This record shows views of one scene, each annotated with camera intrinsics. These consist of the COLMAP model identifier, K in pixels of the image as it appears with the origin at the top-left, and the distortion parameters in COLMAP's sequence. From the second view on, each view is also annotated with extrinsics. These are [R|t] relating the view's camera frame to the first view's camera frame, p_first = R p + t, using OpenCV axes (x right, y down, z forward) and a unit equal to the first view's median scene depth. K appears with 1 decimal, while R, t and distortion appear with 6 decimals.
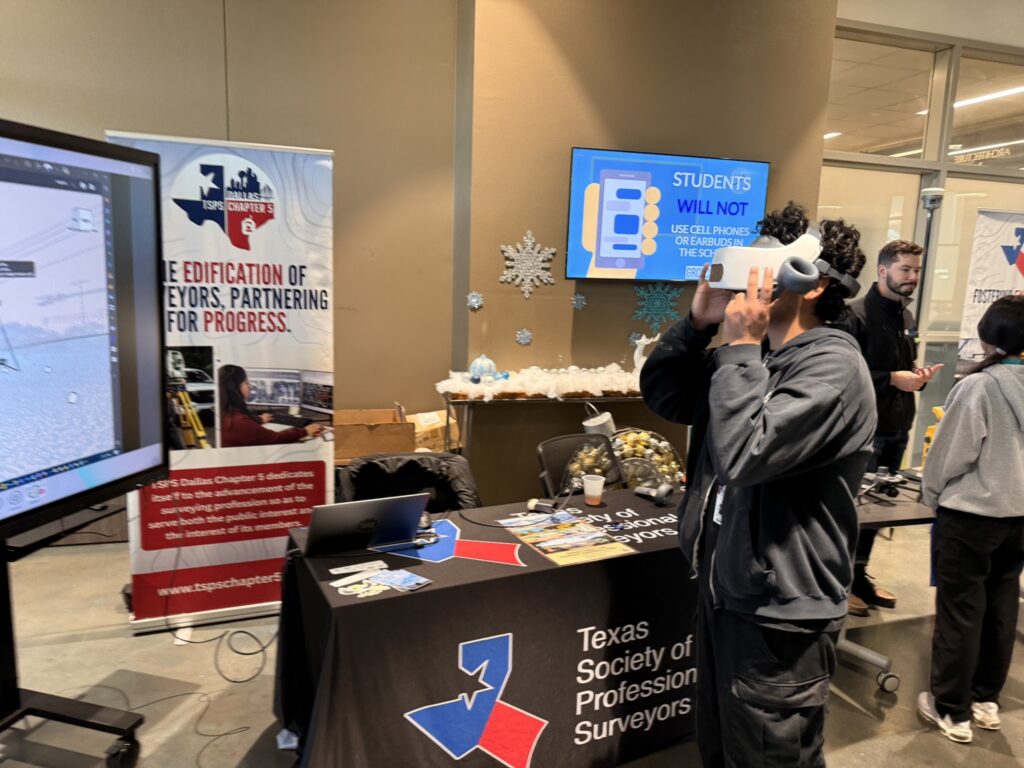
lens RADIAL K [[721.2, 0, 513.5], [0, 721.2, 398.8], [0, 0, 1]] dist [0.084054, -0.115531]
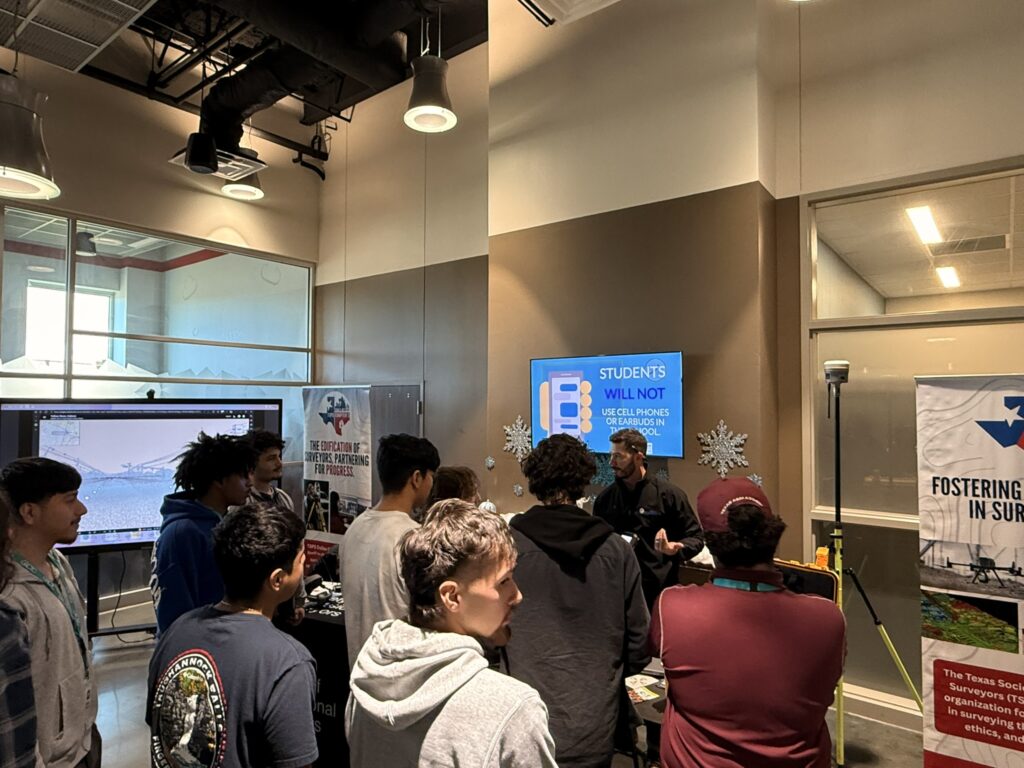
lens RADIAL K [[635.2, 0, 509.1], [0, 635.2, 383.4], [0, 0, 1]] dist [0.002184, -0.000129]
pose [[0.588266, -0.055722, -0.806746, 1.053955], [-0.123020, 0.979845, -0.157382, -0.096933], [0.799256, 0.191828, 0.569555, 0.260887]]
